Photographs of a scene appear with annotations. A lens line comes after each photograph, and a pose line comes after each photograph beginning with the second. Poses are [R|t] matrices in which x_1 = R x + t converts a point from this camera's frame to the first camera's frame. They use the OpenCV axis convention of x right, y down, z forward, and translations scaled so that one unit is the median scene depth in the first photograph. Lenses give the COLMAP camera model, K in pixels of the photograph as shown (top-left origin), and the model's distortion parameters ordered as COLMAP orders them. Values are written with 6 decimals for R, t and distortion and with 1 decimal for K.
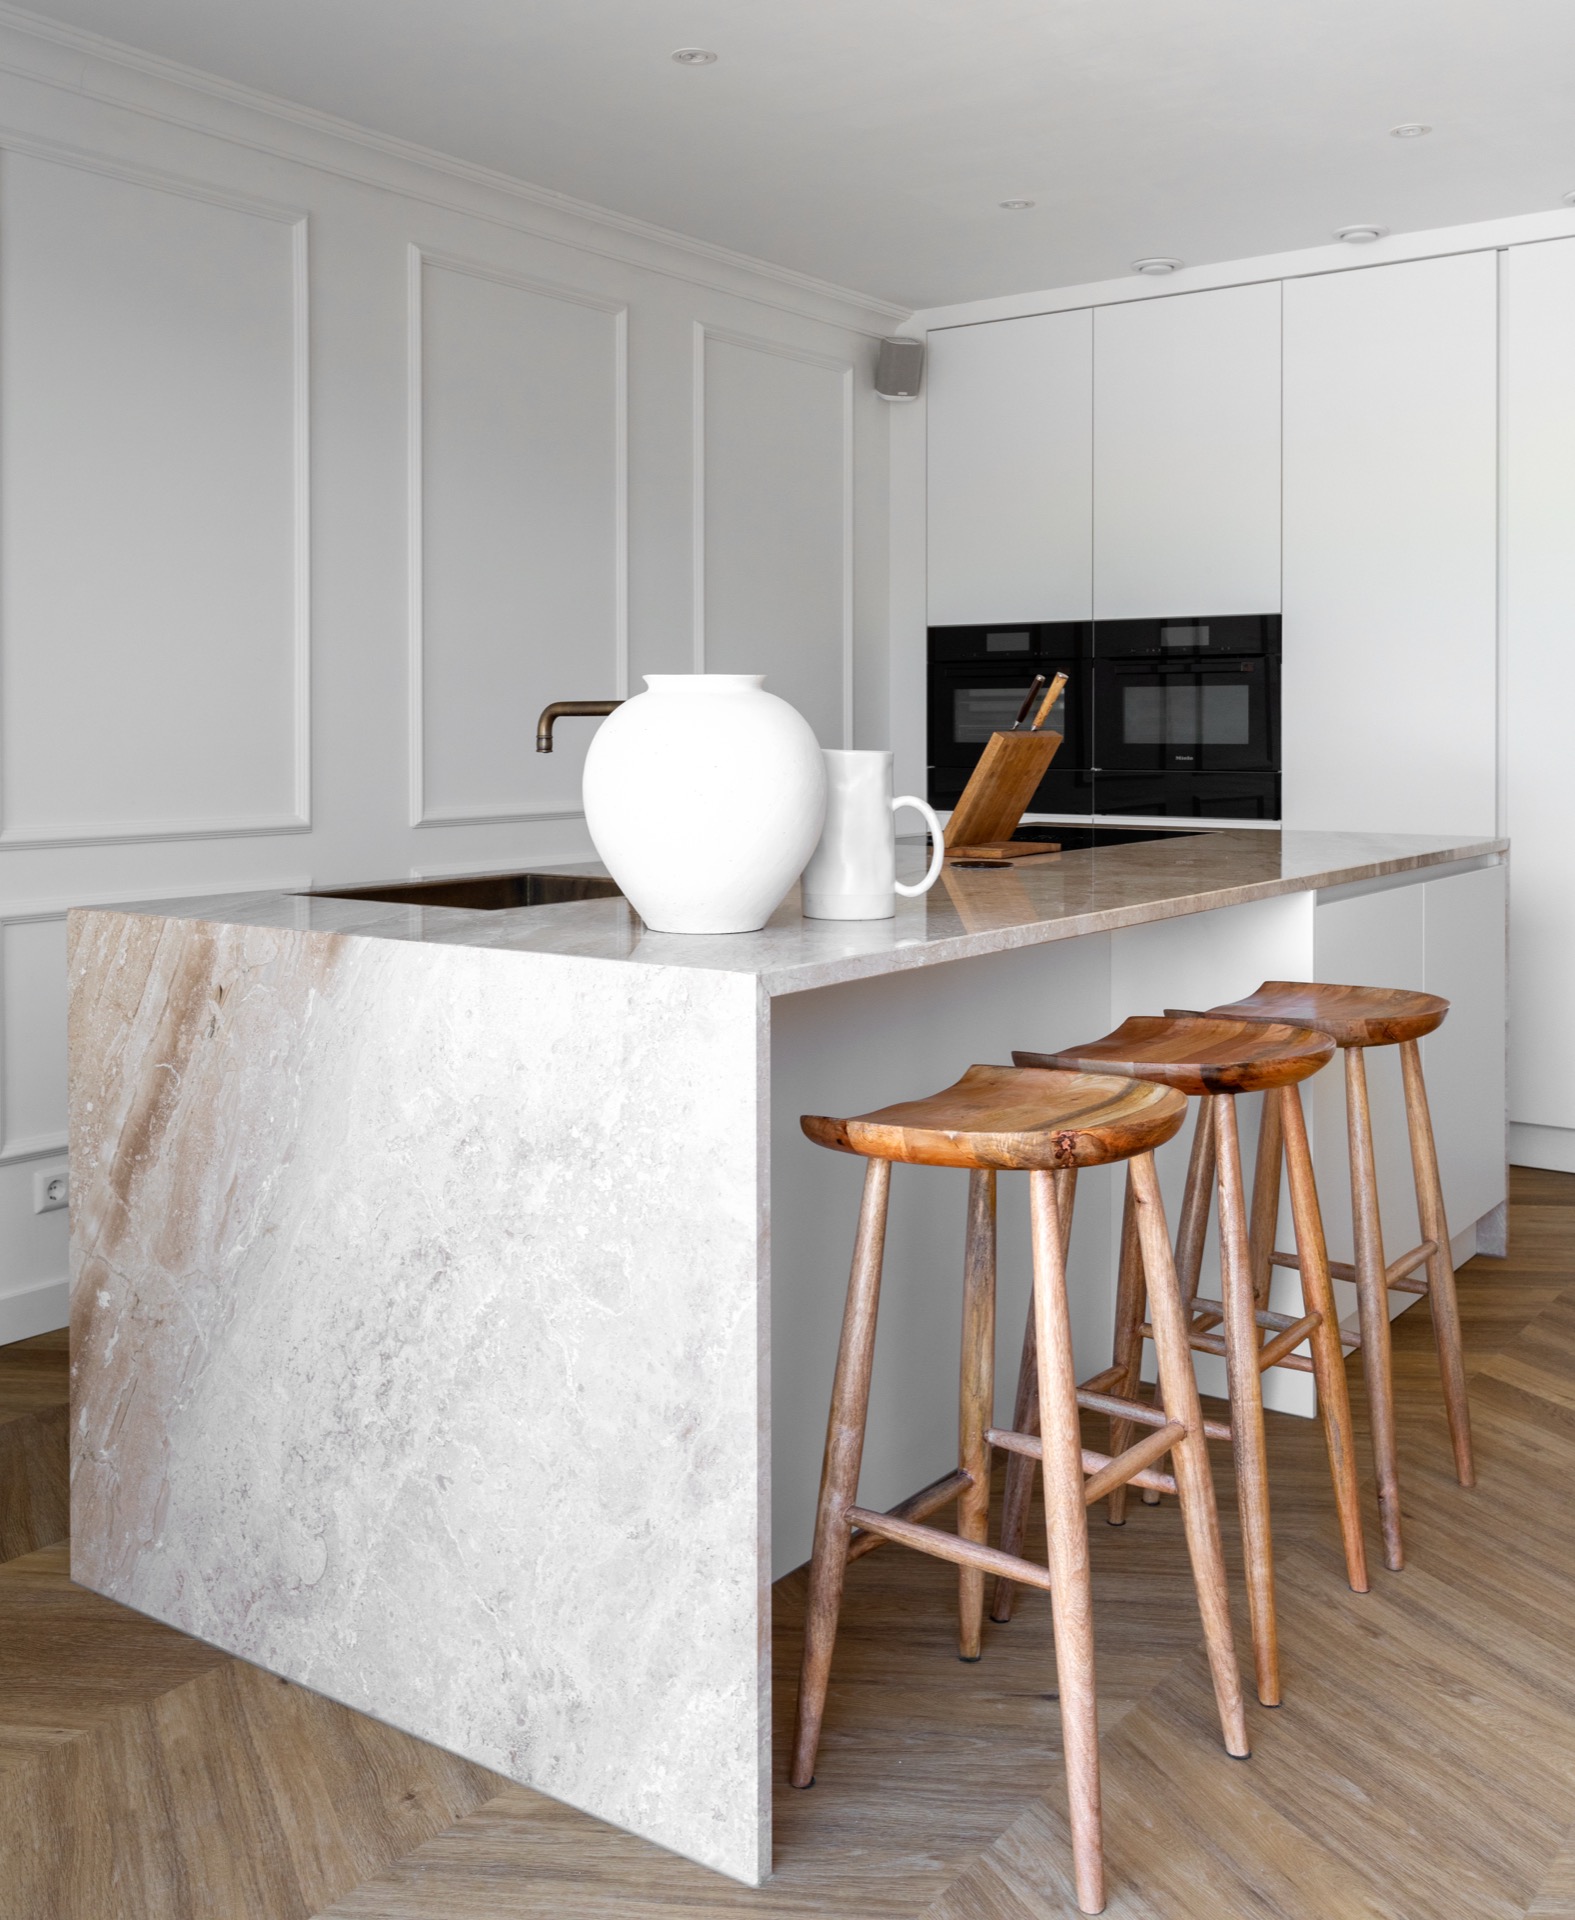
lens RADIAL K [[1856.7, 0, 796.7], [0, 1856.7, 720.4], [0, 0, 1]] dist [0.003533, 0.000000]
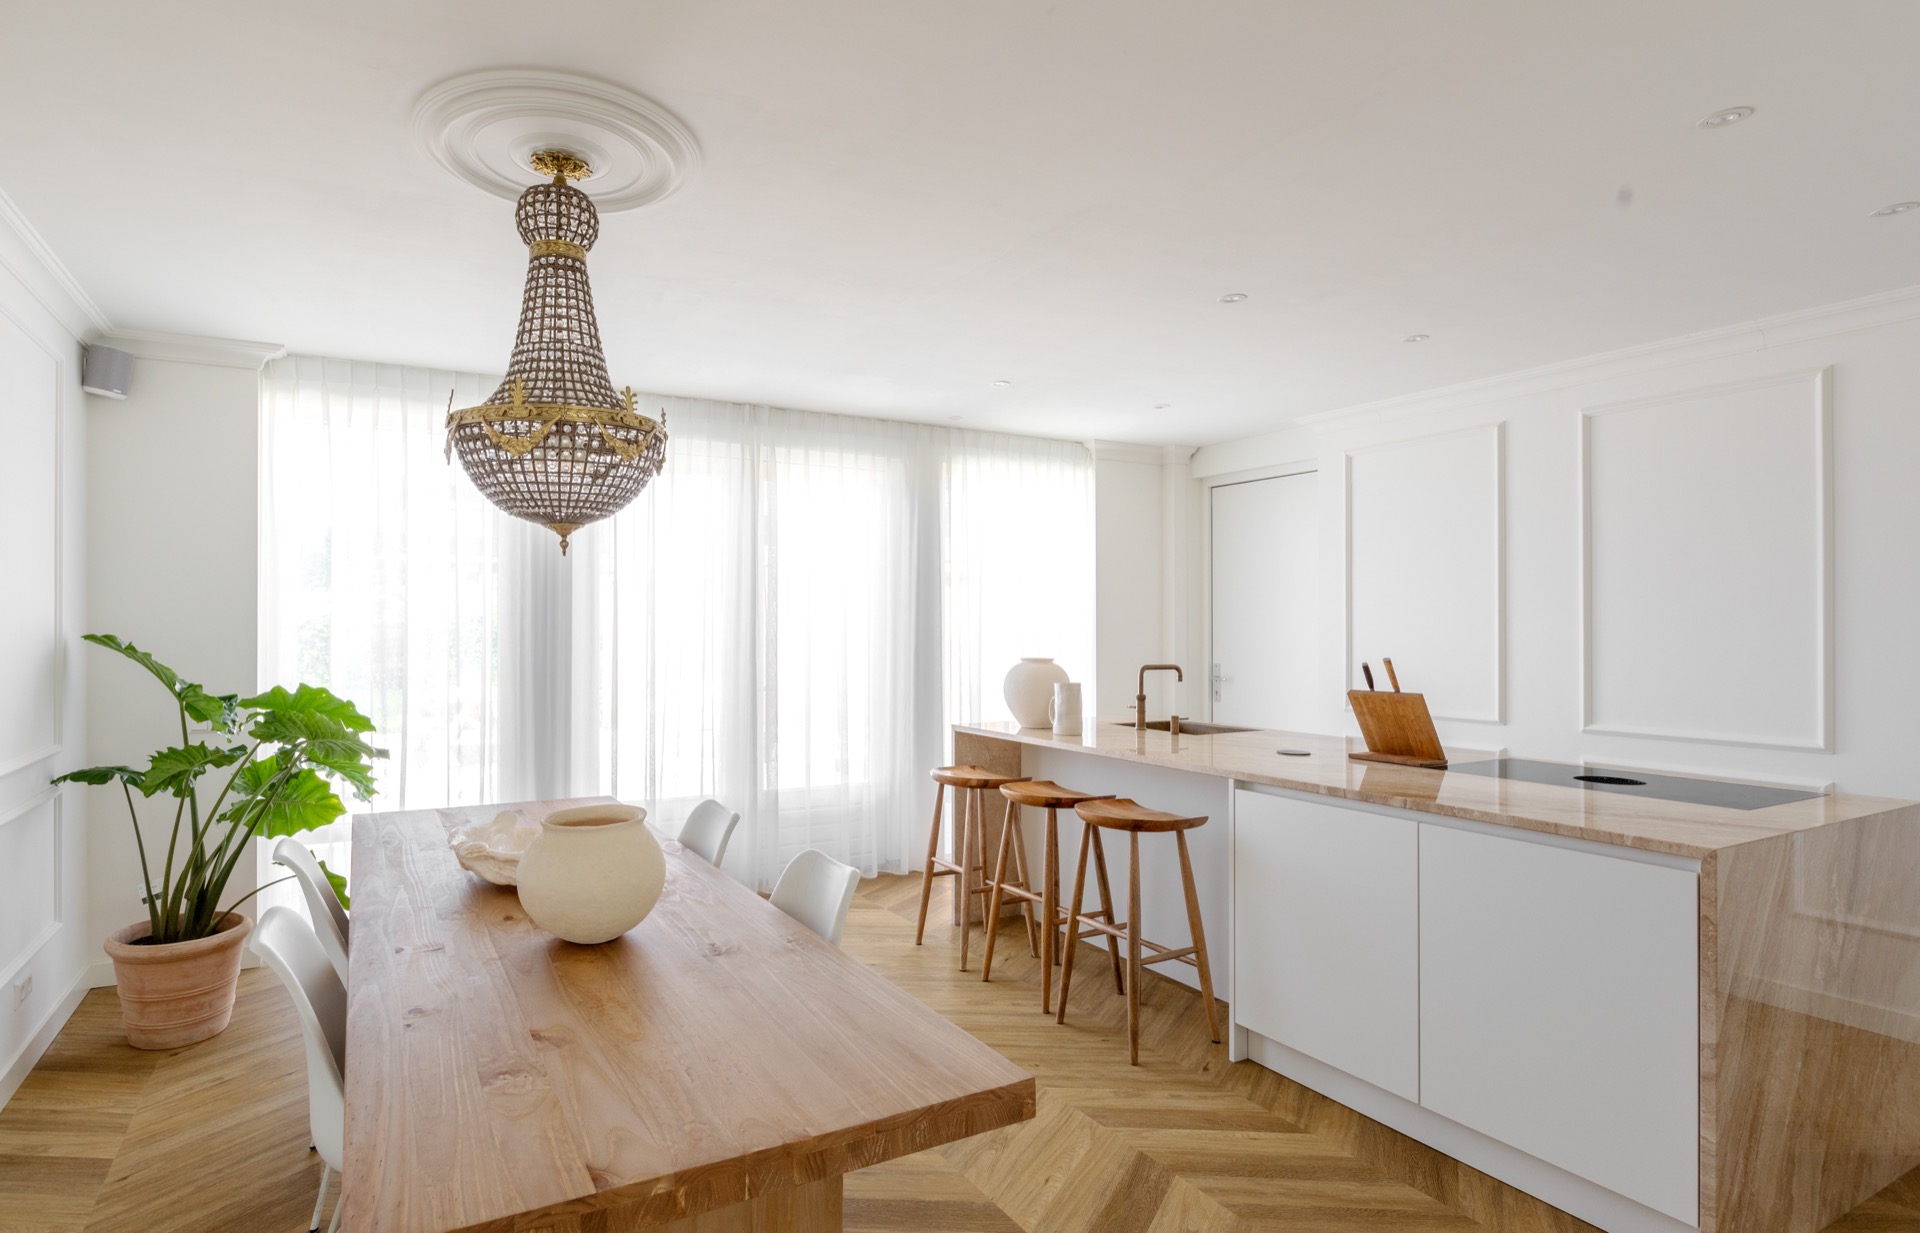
lens RADIAL K [[980.6, 0, 859.8], [0, 980.6, 618.9], [0, 0, 1]] dist [0.005398, -0.004423]
pose [[-0.438815, -0.006938, -0.898551, 1.812976], [-0.000941, 0.999973, -0.007261, -0.085683], [0.898577, -0.002340, -0.438809, 1.490506]]
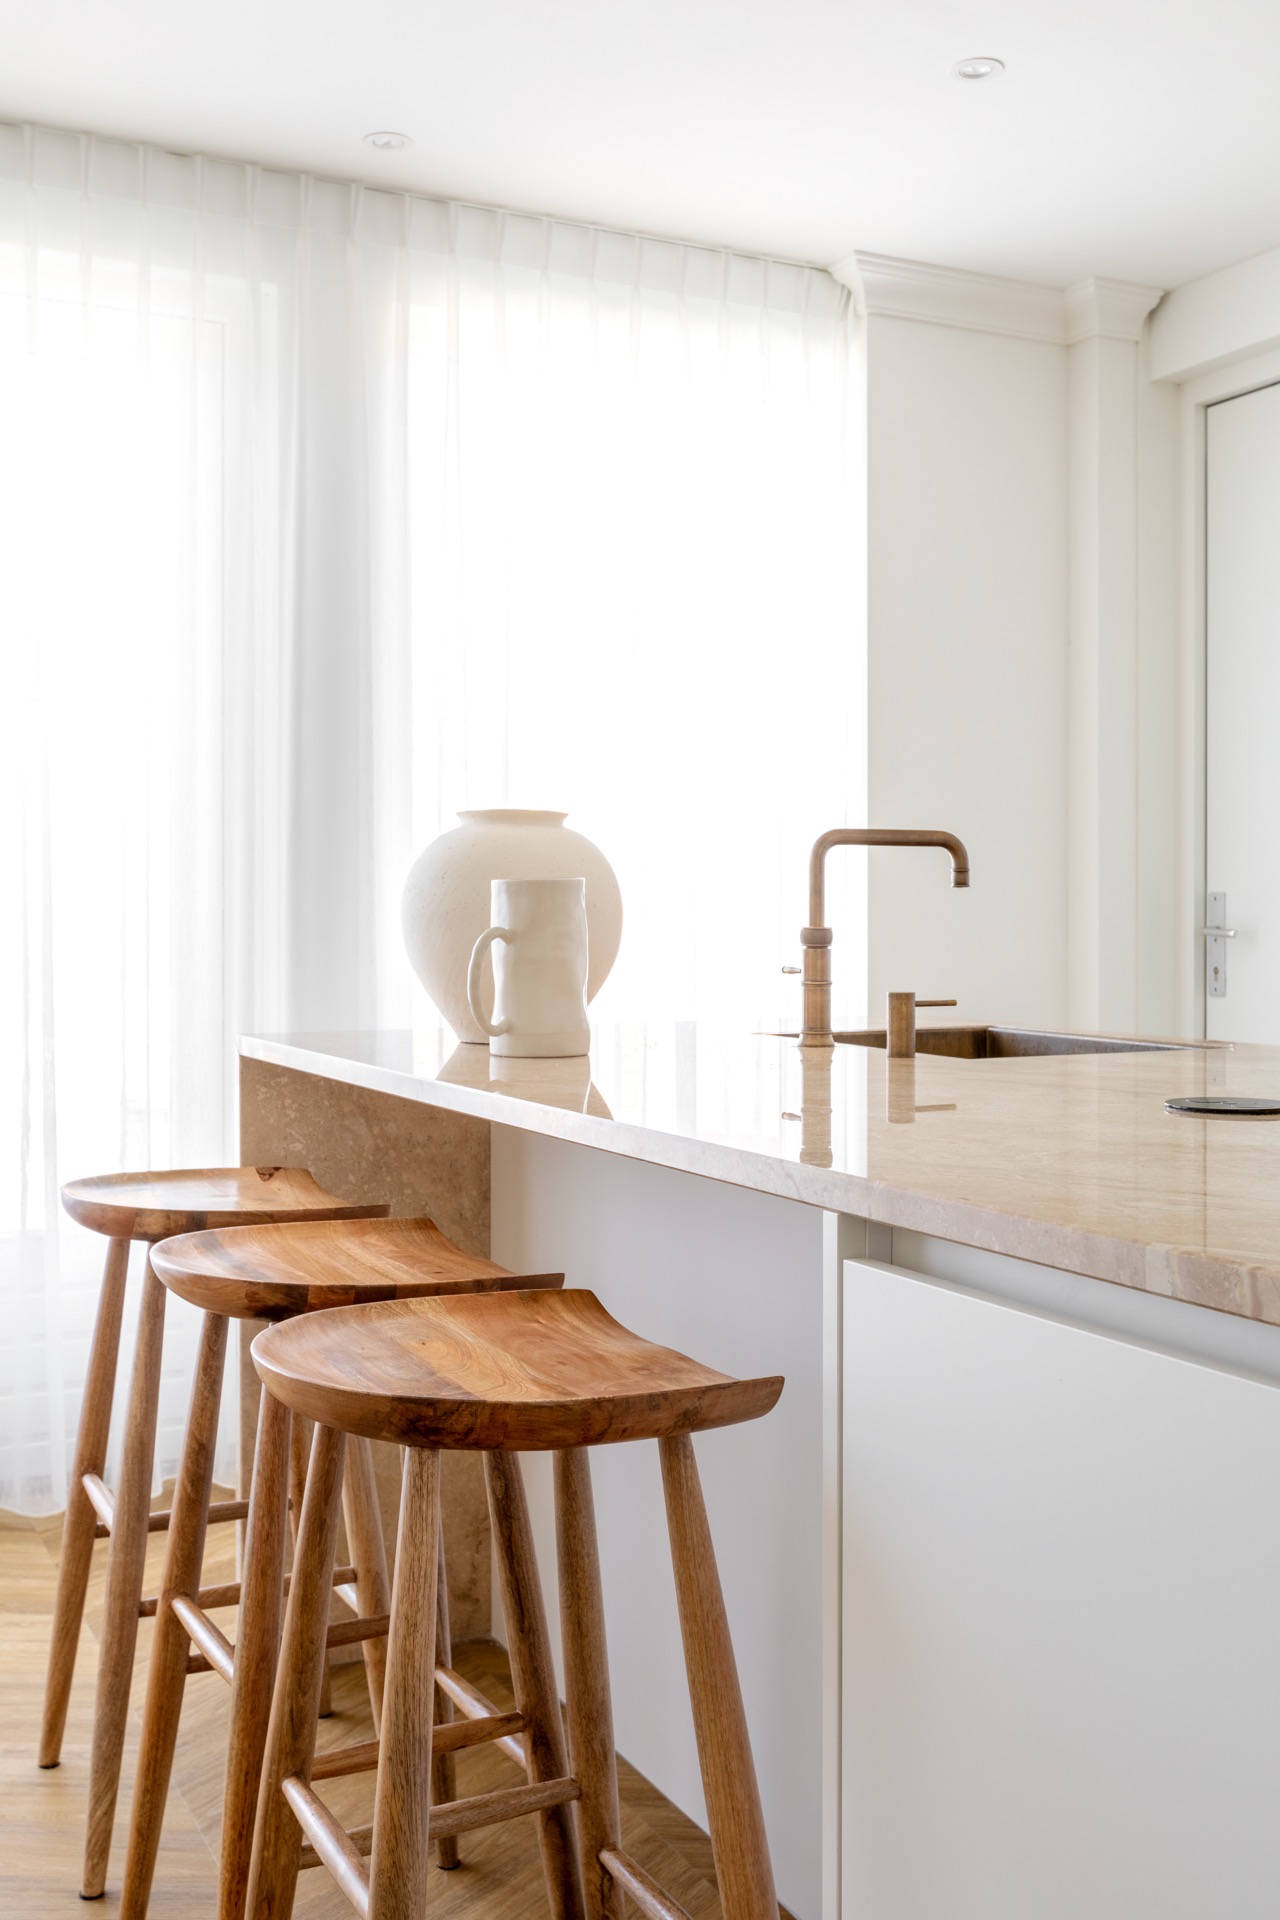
lens RADIAL K [[1900.5, 0, 669.5], [0, 1900.5, 935.4], [0, 0, 1]] dist [-0.014223, 0.000000]
pose [[-0.459694, 0.010678, -0.888013, 0.896739], [0.002389, 0.999939, 0.010788, 0.036056], [0.888074, 0.002838, -0.459691, 1.570351]]
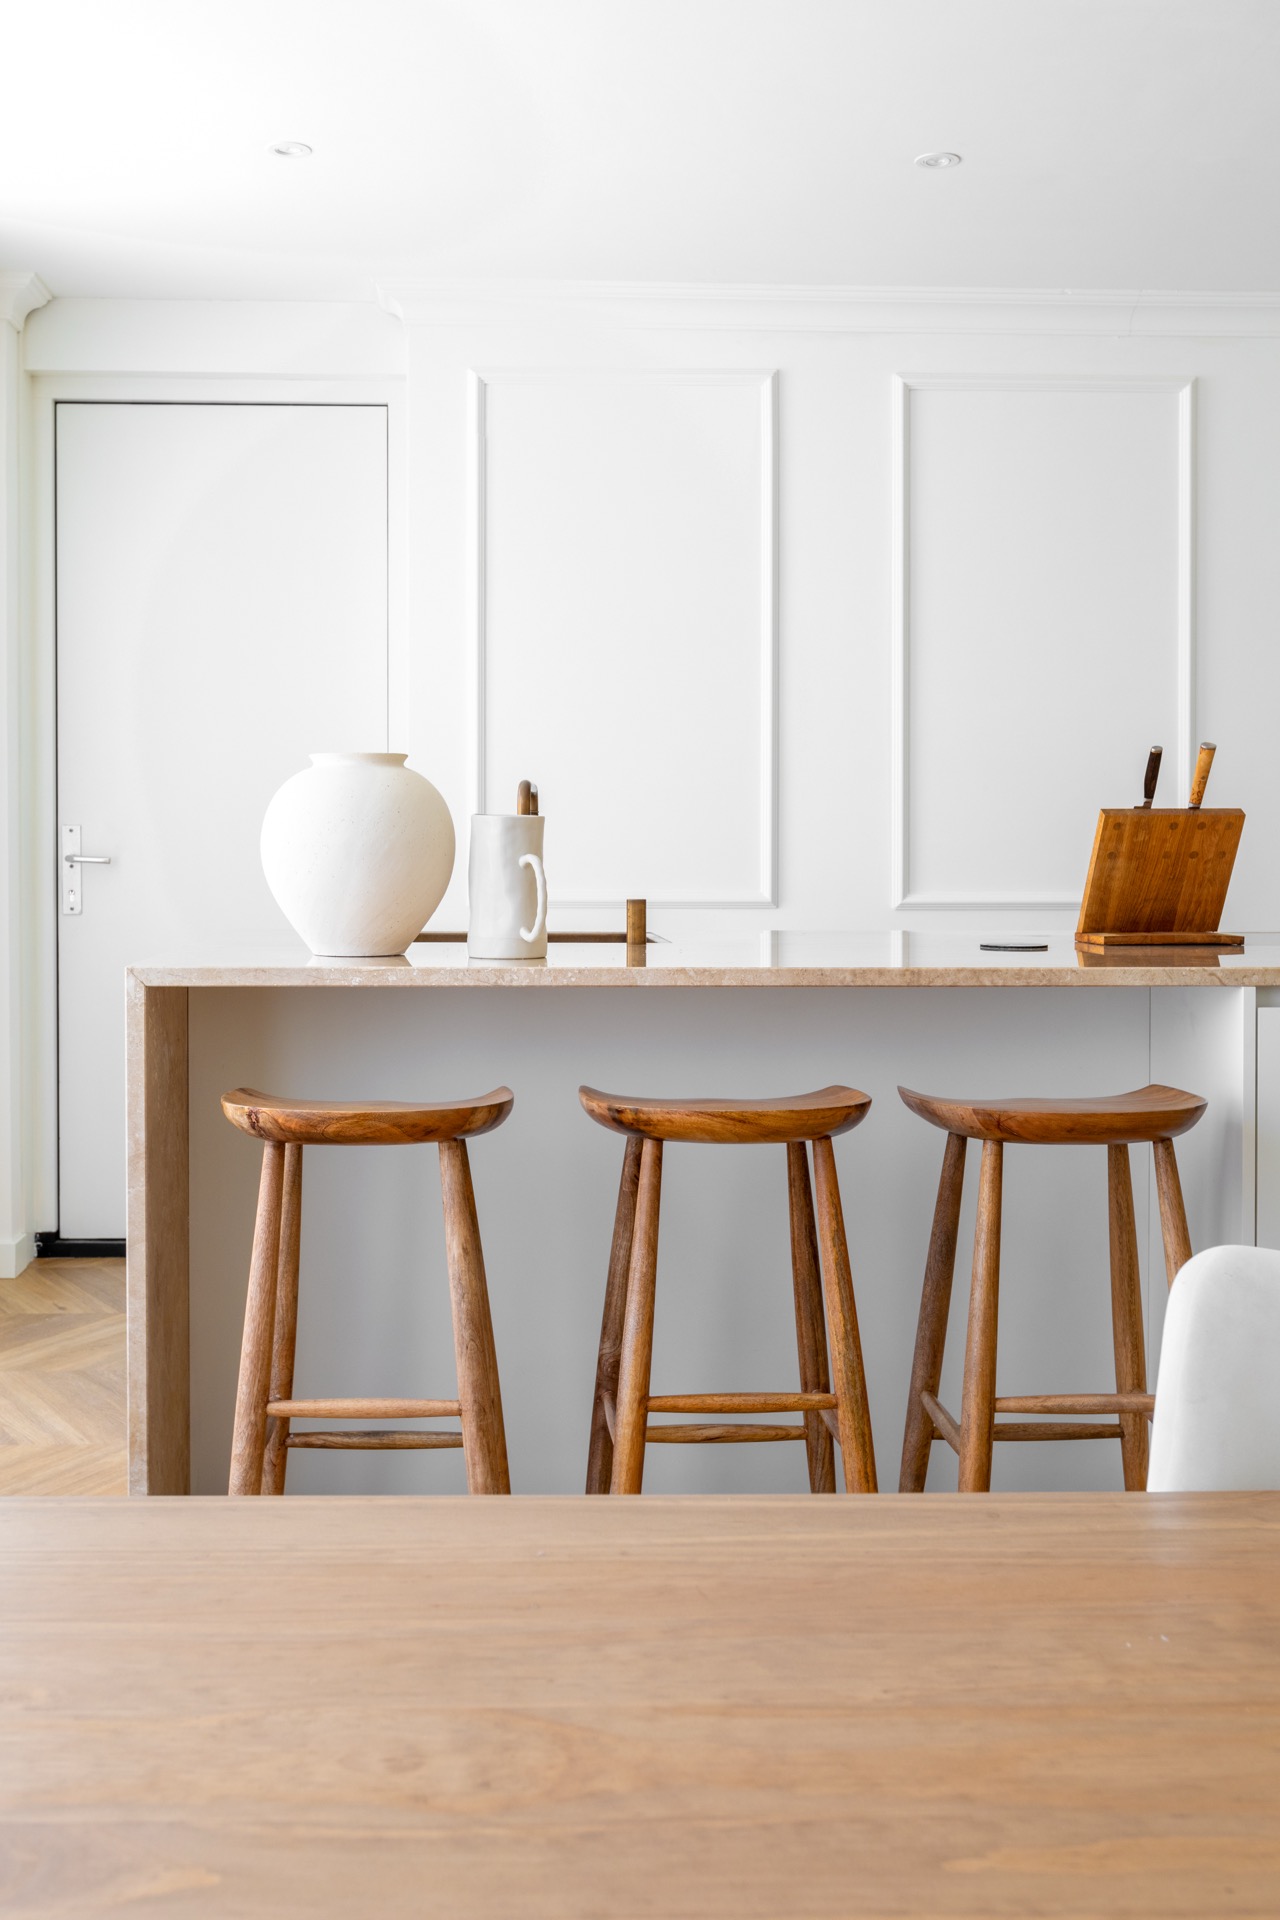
lens RADIAL K [[1900.5, 0, 595.2], [0, 1900.5, 838.2], [0, 0, 1]] dist [-0.014223, 0.000000]
pose [[0.623253, -0.000632, -0.782020, 1.045140], [-0.000490, 0.999999, -0.001199, 0.033401], [0.782020, 0.001130, 0.623252, 0.310336]]
